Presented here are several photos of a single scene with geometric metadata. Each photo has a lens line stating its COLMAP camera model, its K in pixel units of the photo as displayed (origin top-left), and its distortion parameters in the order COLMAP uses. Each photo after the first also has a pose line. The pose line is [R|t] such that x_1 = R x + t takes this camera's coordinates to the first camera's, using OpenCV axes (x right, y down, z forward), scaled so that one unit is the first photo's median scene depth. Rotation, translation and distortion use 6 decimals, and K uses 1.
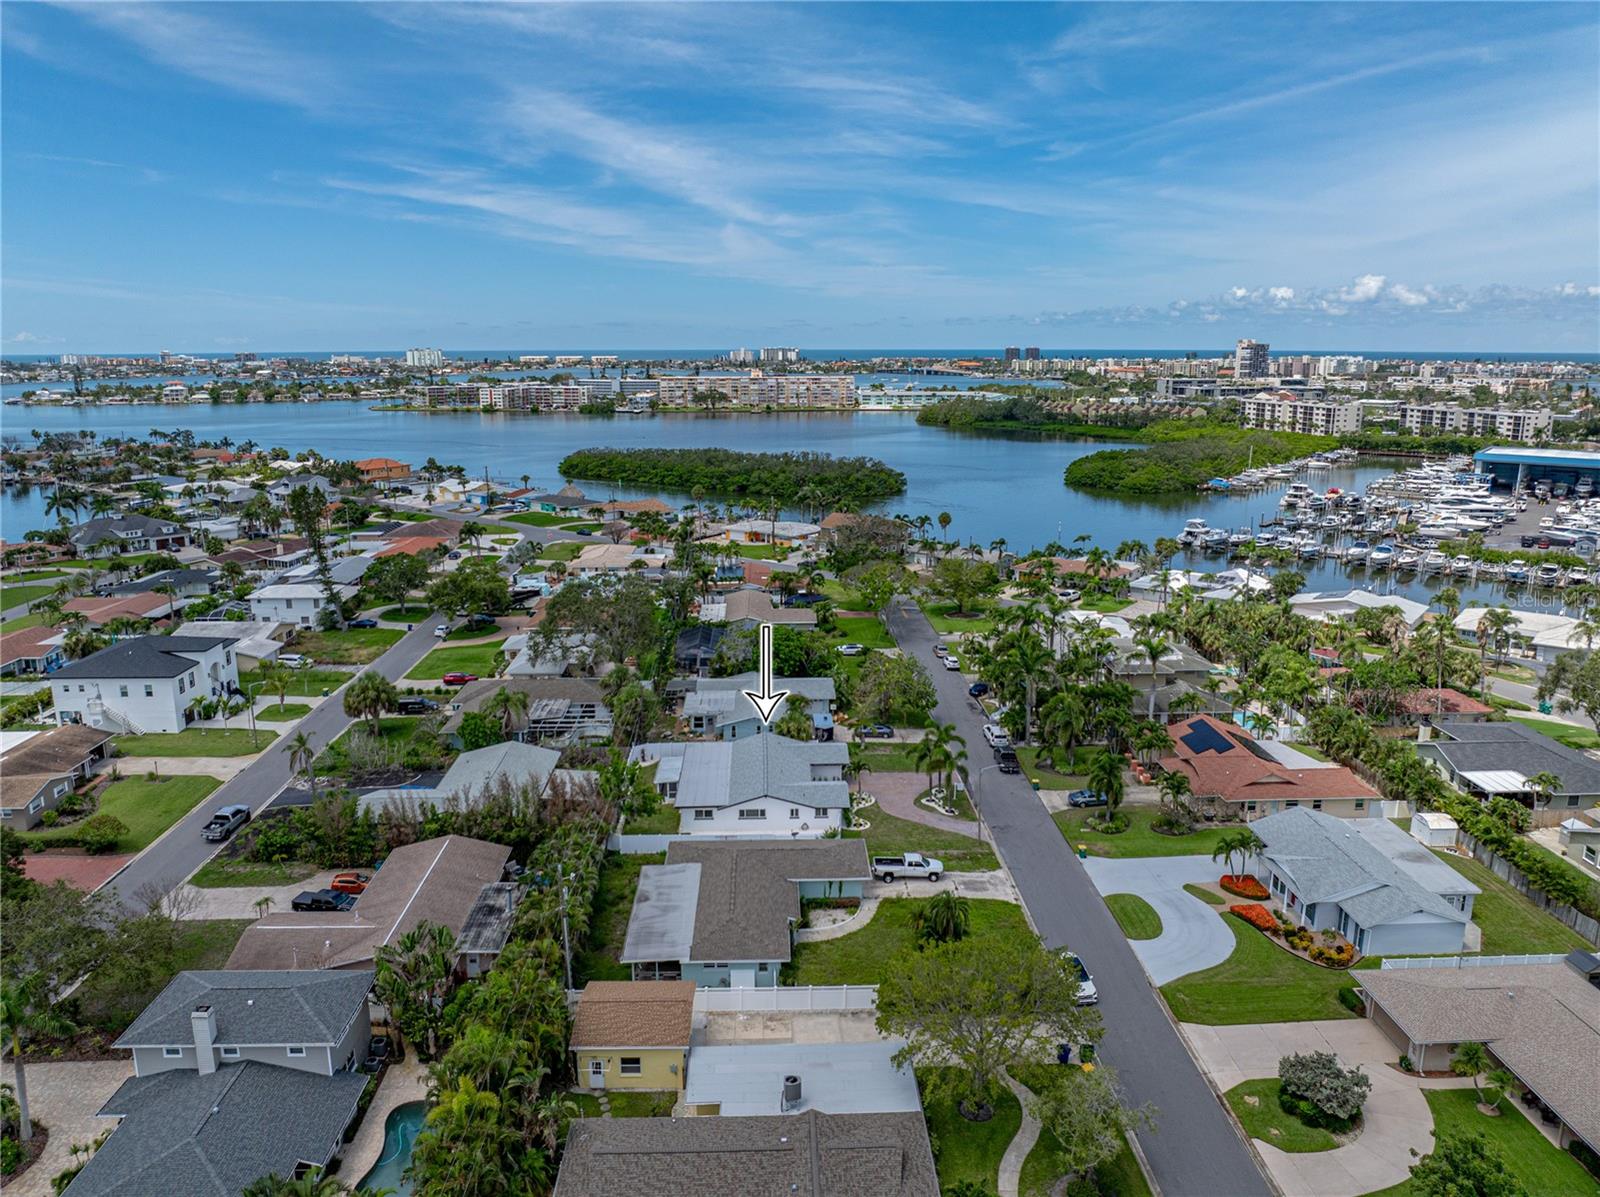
lens RADIAL K [[1104.1, 0, 800.0], [0, 1104.1, 598.5], [0, 0, 1]] dist [-0.029677, -0.004460]
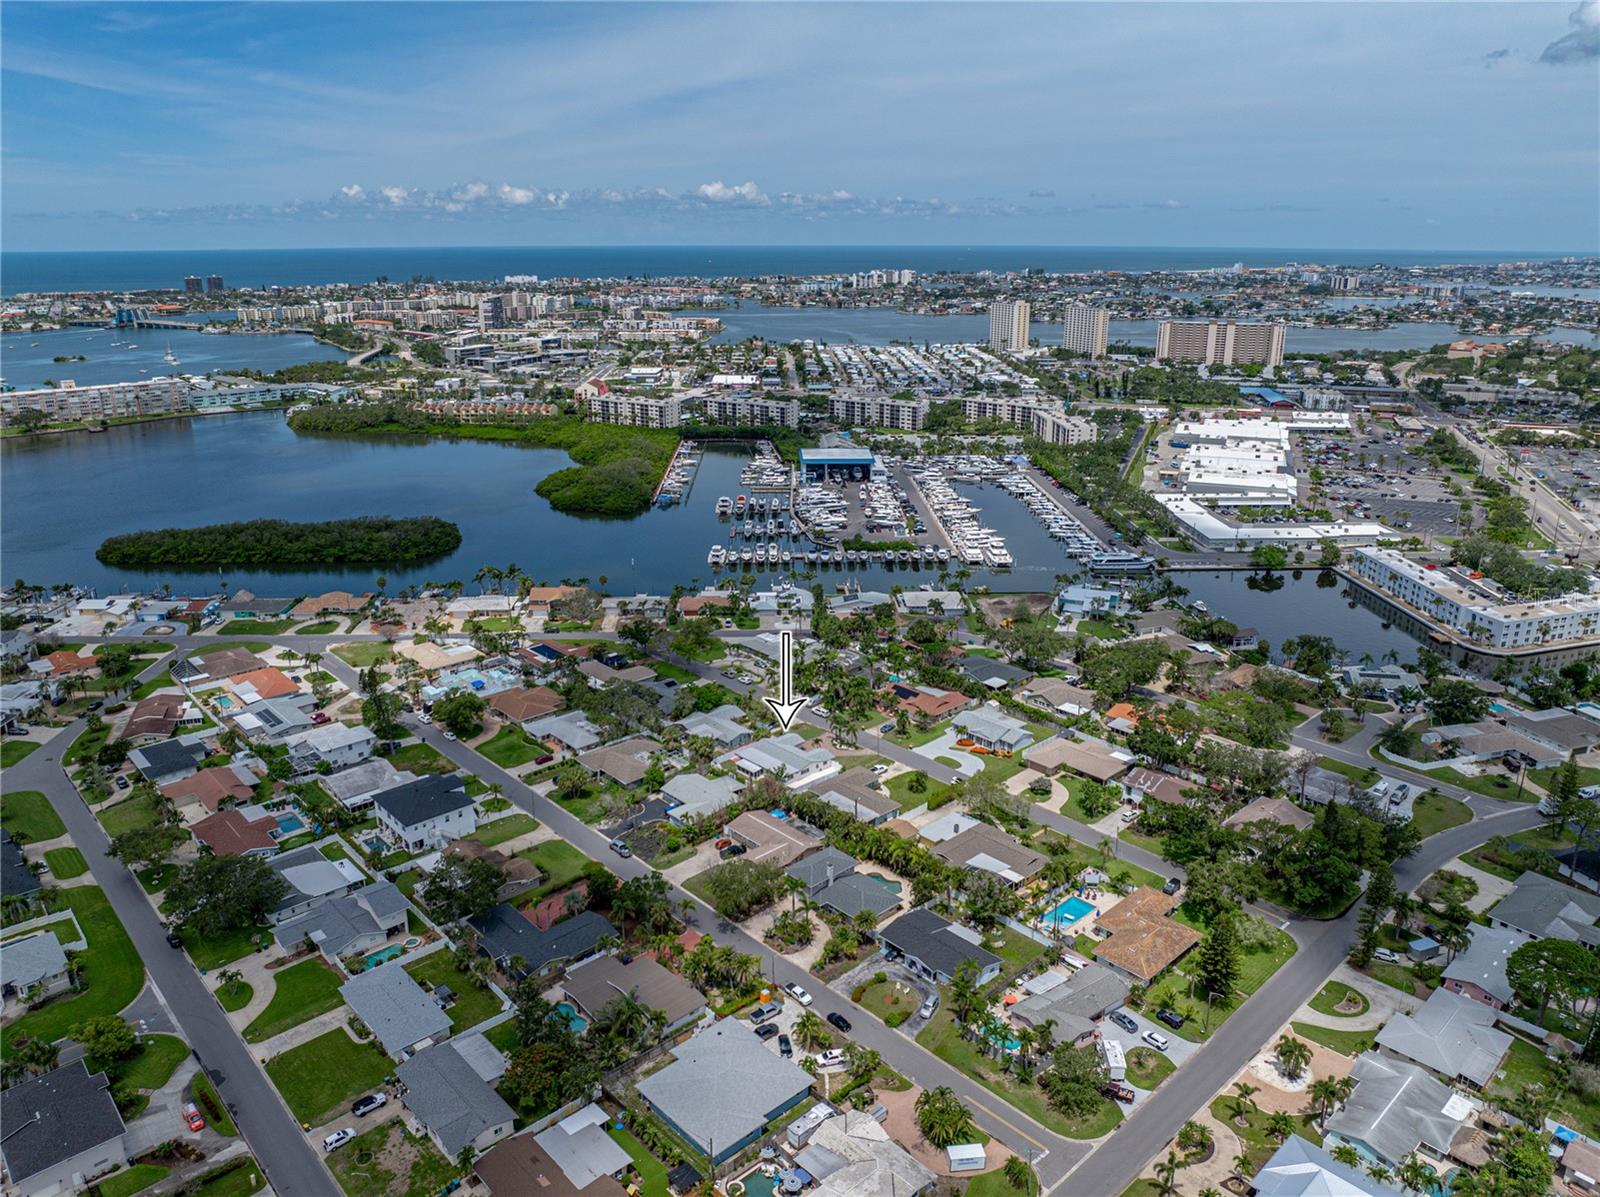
lens RADIAL K [[1104.1, 0, 800.0], [0, 1104.1, 598.5], [0, 0, 1]] dist [-0.029677, -0.004460]
pose [[0.750959, -0.197275, 0.630193, -1.336377], [0.141529, 0.980239, 0.138203, -0.458217], [-0.645004, -0.014594, 0.764040, -0.756143]]
